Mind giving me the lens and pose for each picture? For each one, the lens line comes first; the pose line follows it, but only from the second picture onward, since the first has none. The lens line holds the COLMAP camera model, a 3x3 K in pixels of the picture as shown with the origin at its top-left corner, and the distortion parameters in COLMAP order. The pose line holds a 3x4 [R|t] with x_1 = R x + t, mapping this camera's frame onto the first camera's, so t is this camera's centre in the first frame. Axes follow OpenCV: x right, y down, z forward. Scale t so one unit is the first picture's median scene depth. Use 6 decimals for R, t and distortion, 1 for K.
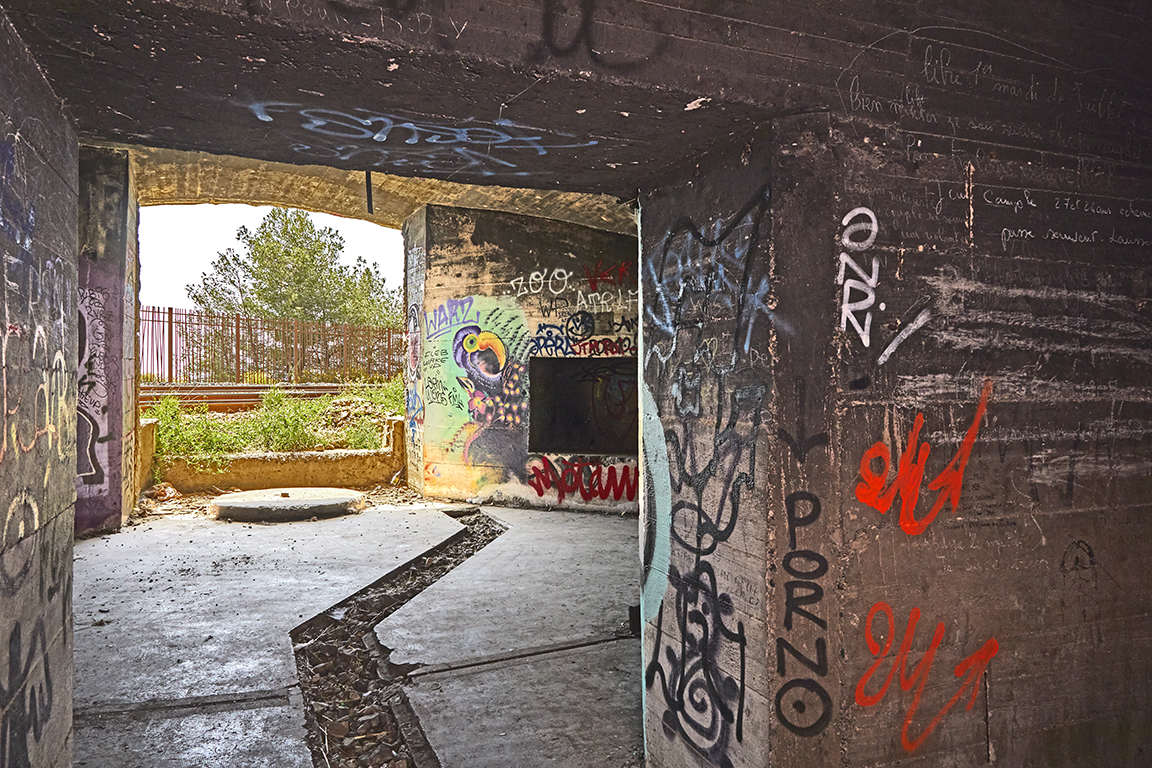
lens RADIAL K [[816.5, 0, 576.0], [0, 816.5, 384.0], [0, 0, 1]] dist [0.002739, -0.000314]
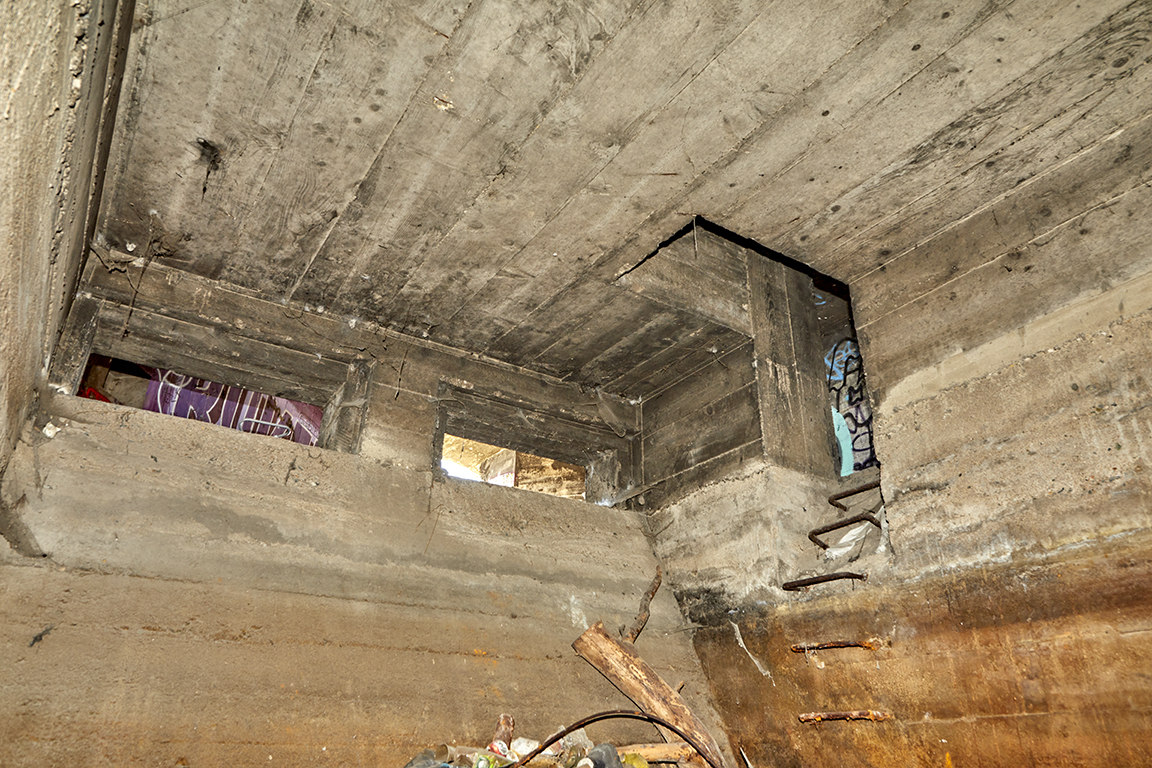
lens RADIAL K [[816.5, 0, 576.0], [0, 816.5, 384.0], [0, 0, 1]] dist [0.002739, -0.000314]
pose [[0.983813, 0.091156, 0.154284, -0.338846], [-0.014772, 0.899280, -0.437125, 0.334235], [-0.178591, 0.427770, 0.886069, -0.345852]]
